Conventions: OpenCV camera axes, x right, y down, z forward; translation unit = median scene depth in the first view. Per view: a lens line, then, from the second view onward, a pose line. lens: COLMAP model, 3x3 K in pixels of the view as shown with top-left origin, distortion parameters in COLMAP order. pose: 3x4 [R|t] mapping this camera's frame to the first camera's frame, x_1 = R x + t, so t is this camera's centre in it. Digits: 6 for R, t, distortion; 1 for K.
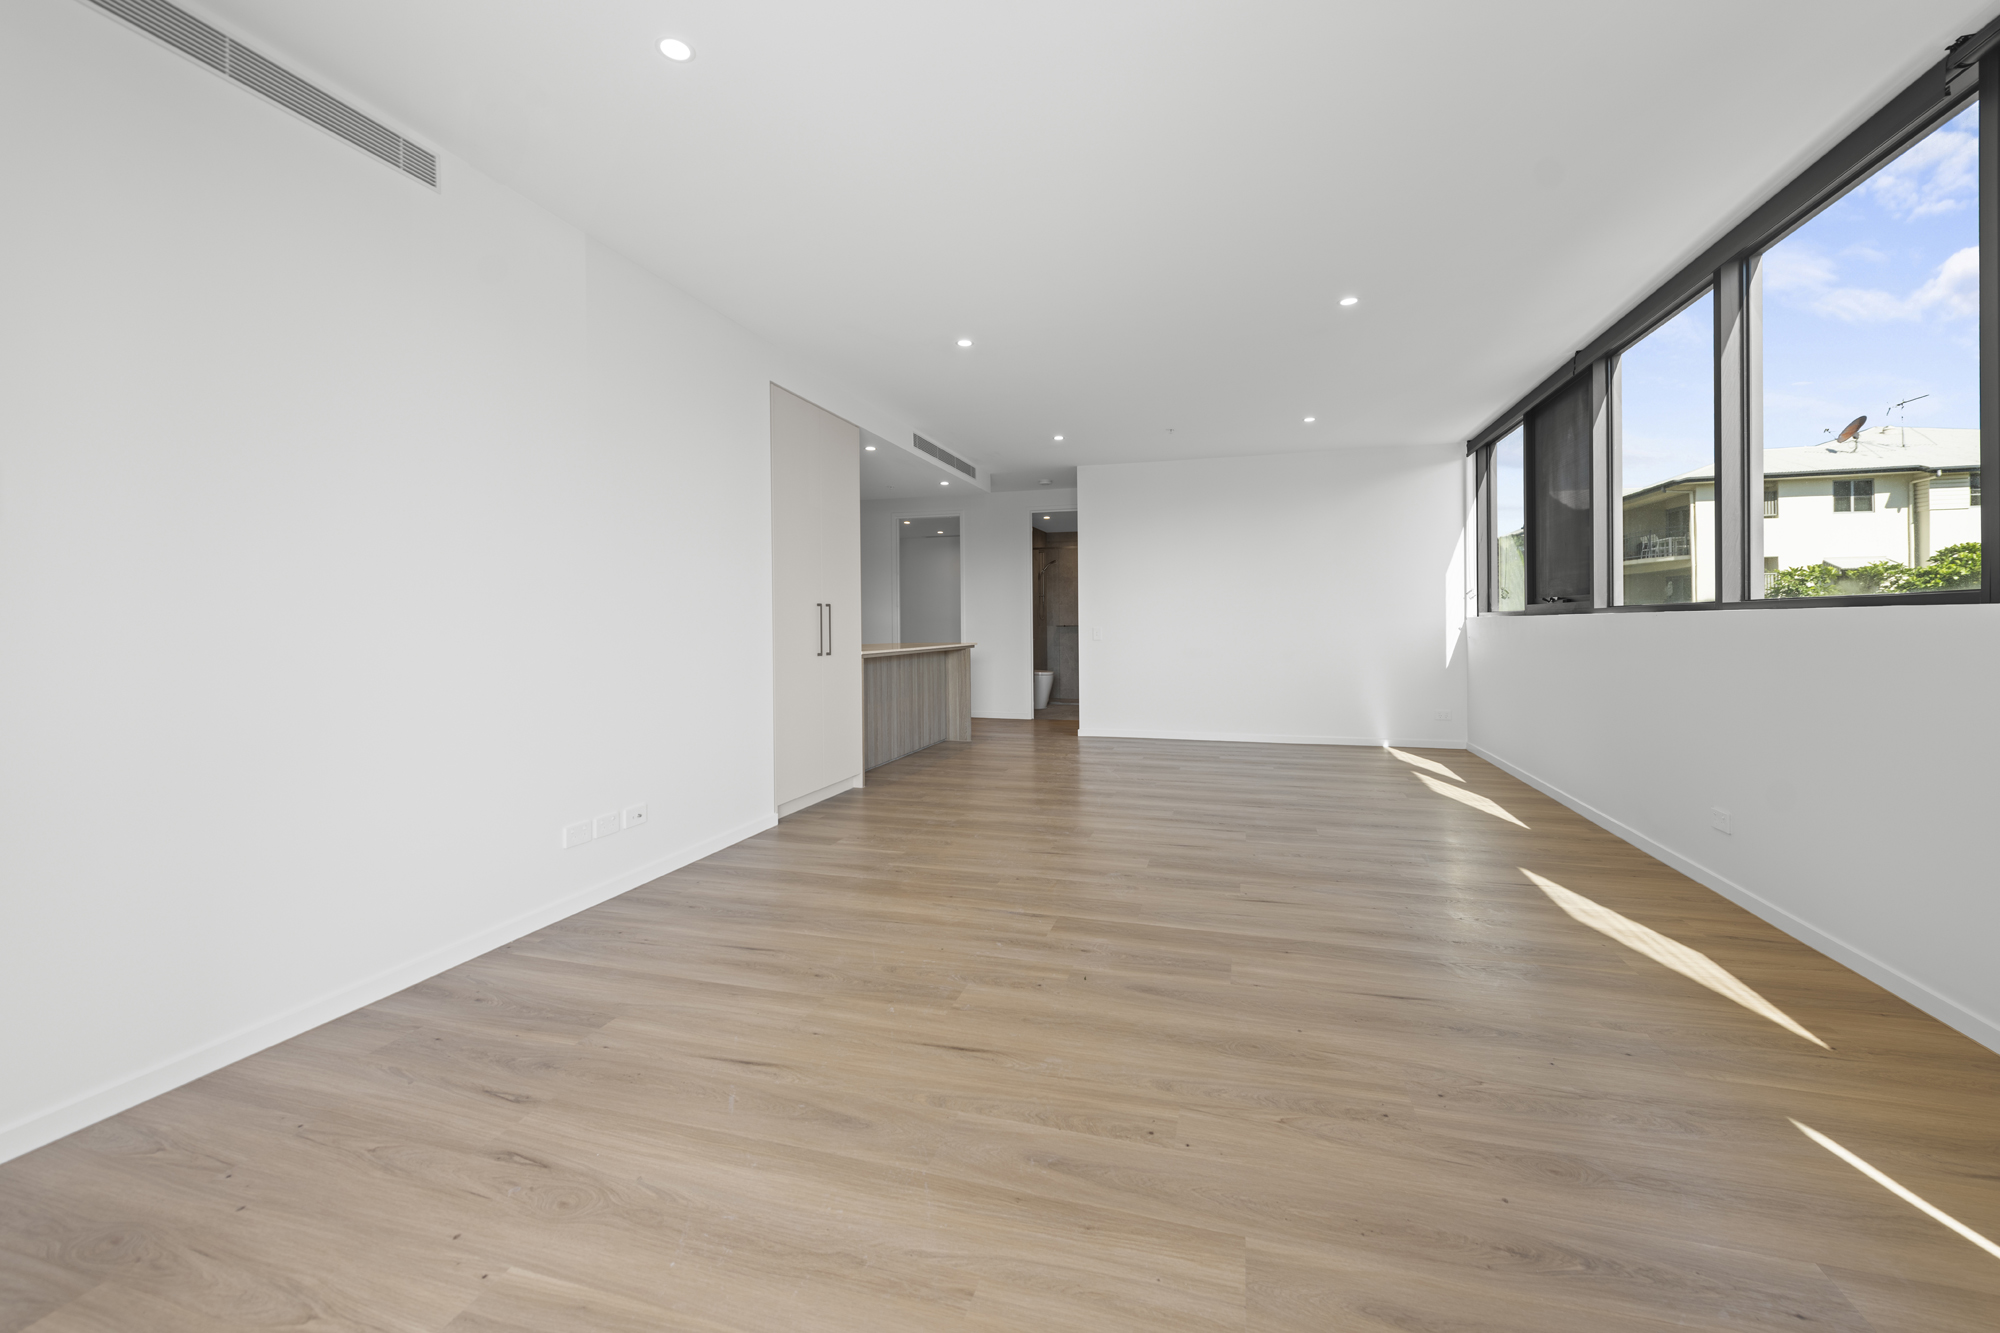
lens RADIAL K [[784.9, 0, 1014.9], [0, 784.9, 626.0], [0, 0, 1]] dist [0.002971, -0.001792]
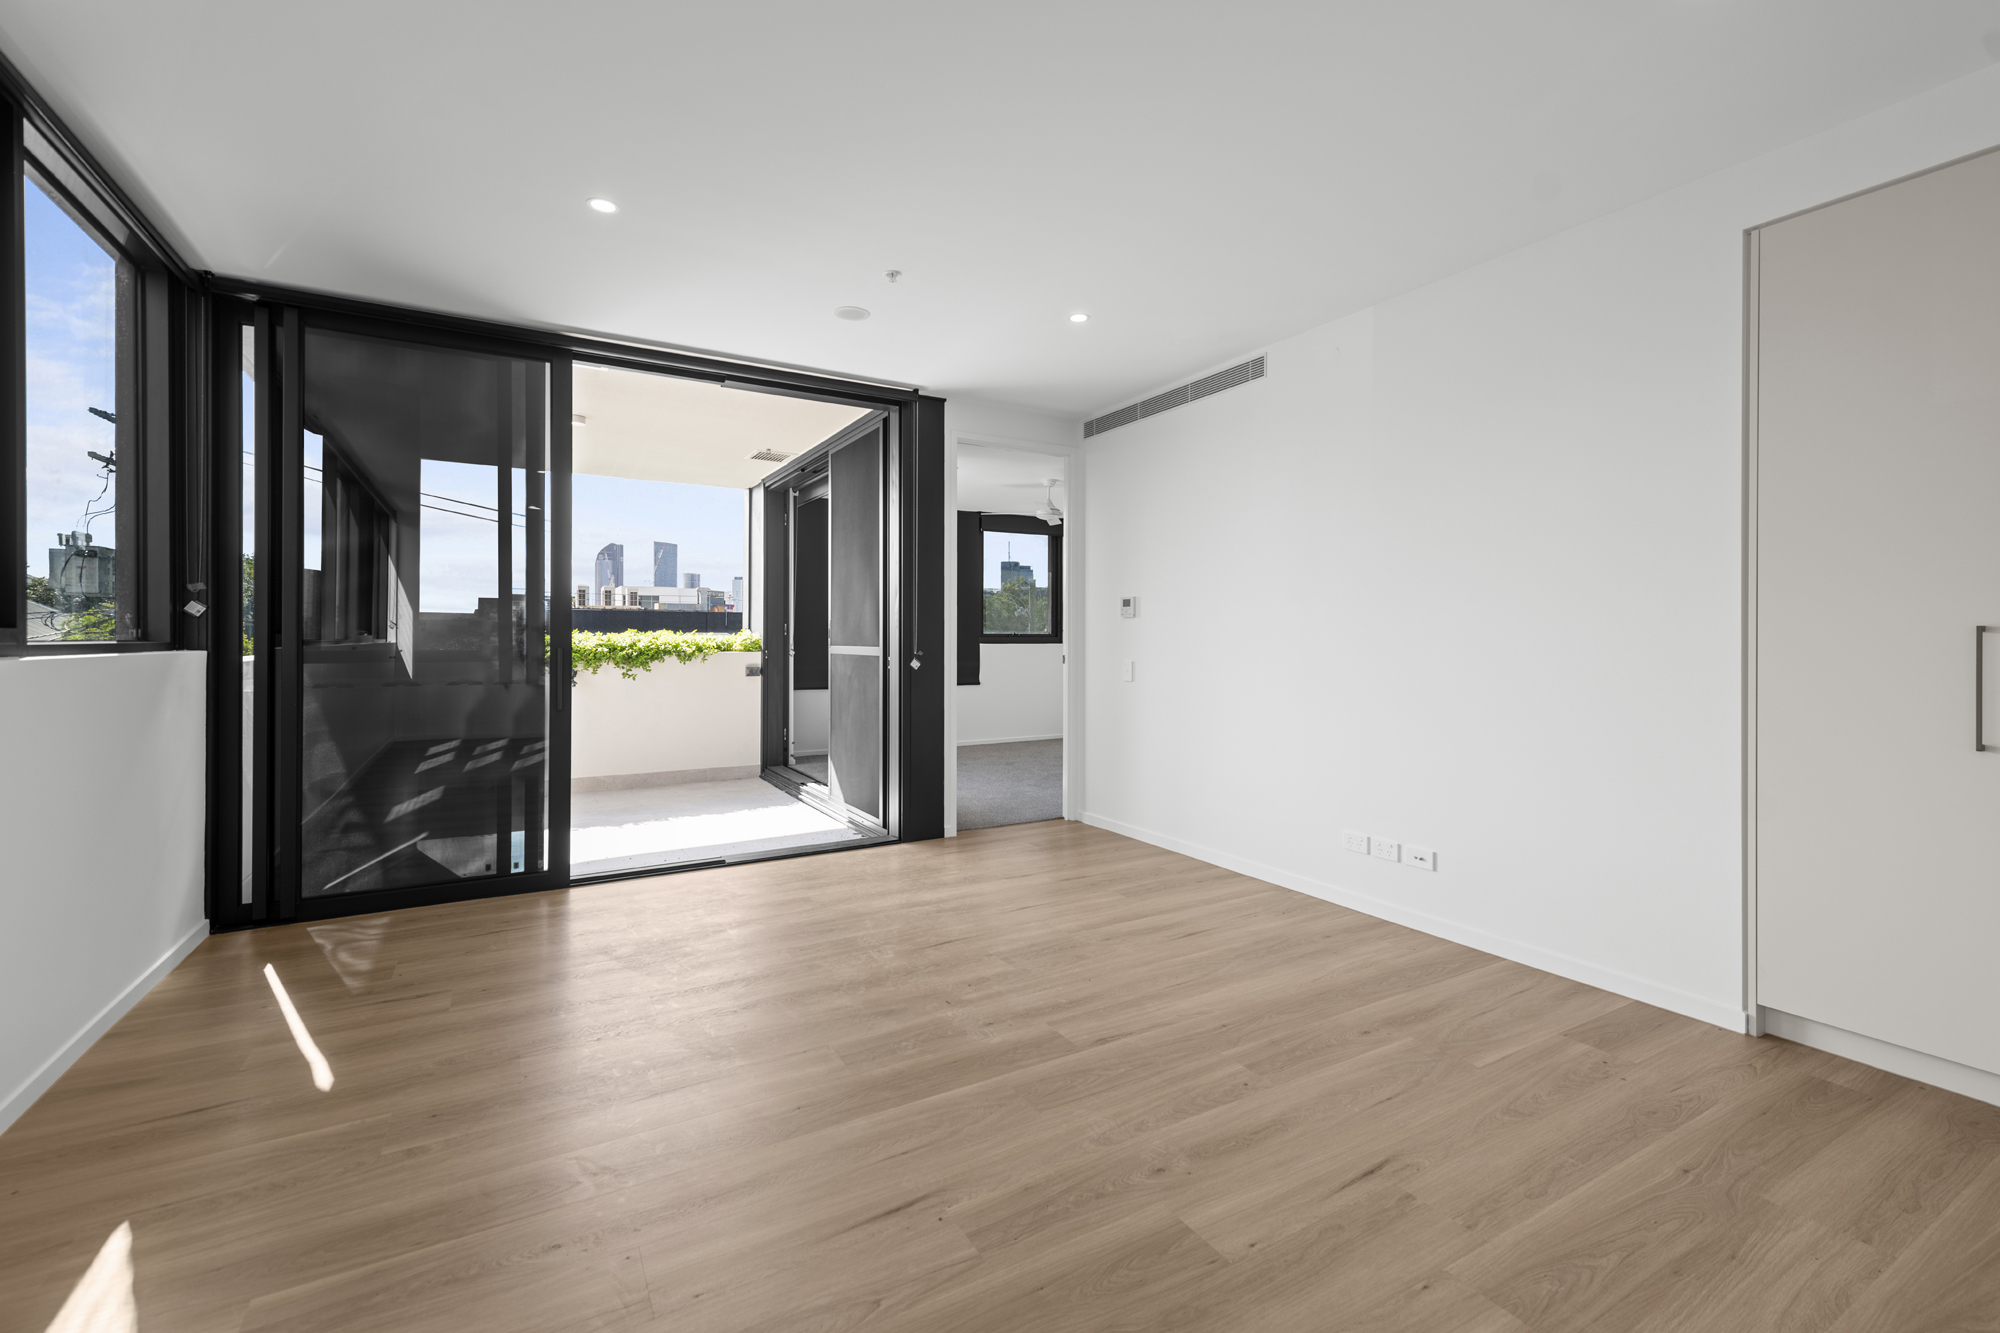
lens RADIAL K [[844.1, 0, 1000.6], [0, 844.1, 639.1], [0, 0, 1]] dist [0.008454, 0.000491]
pose [[-0.691504, 0.003948, -0.722362, 0.735060], [0.001267, 0.999990, 0.004252, -0.039645], [0.722372, 0.002025, -0.691502, 1.566060]]
